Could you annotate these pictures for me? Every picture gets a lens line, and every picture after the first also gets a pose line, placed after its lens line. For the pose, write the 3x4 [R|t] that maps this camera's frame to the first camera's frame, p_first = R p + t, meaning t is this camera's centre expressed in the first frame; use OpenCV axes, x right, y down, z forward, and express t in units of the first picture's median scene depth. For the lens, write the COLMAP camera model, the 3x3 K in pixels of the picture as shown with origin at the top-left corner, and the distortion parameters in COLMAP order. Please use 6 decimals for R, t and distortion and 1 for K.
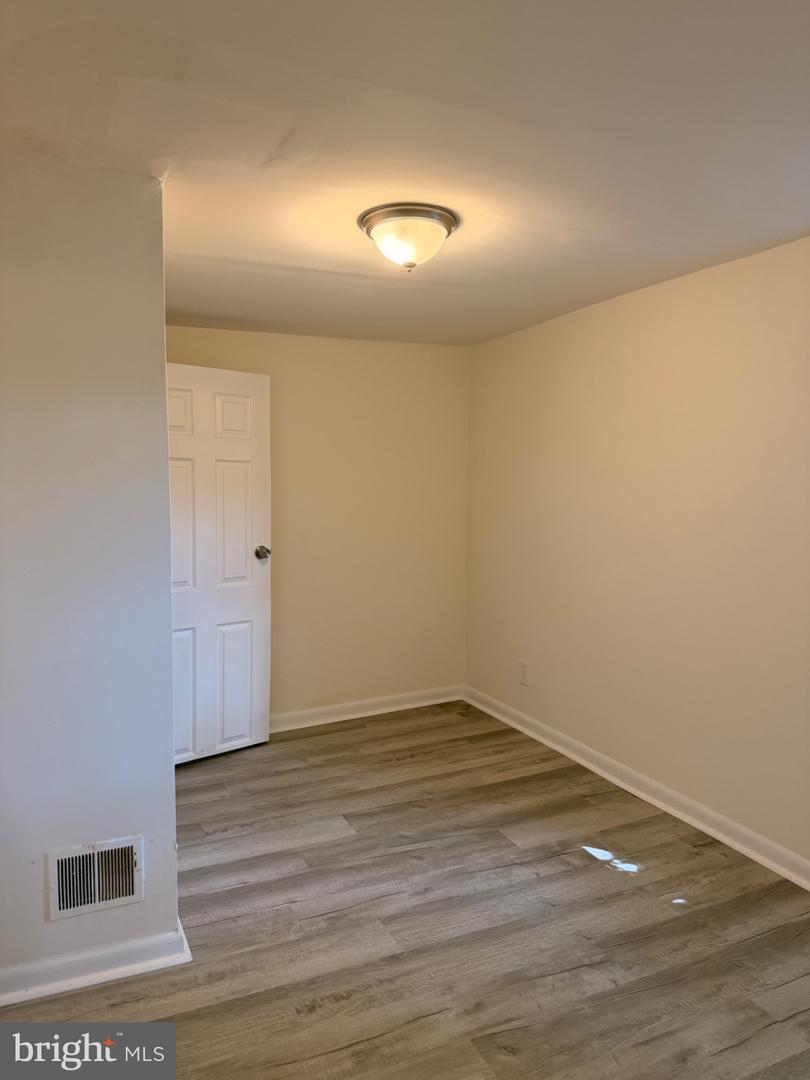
lens RADIAL K [[781.6, 0, 395.9], [0, 781.6, 545.9], [0, 0, 1]] dist [0.033442, -0.043059]
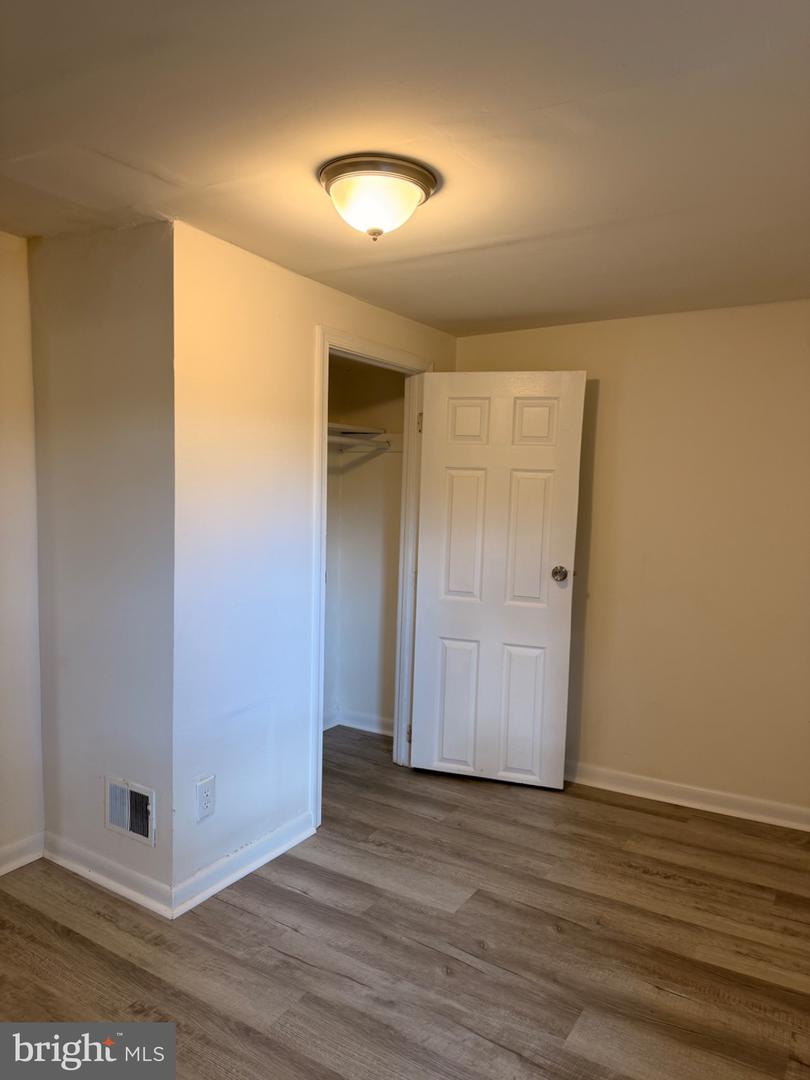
lens RADIAL K [[781.6, 0, 402.7], [0, 781.6, 532.1], [0, 0, 1]] dist [0.033442, -0.043059]
pose [[0.564924, 0.094484, -0.819716, 0.513895], [-0.112680, 0.992950, 0.036796, -0.059745], [0.817413, 0.071578, 0.571587, 0.392928]]
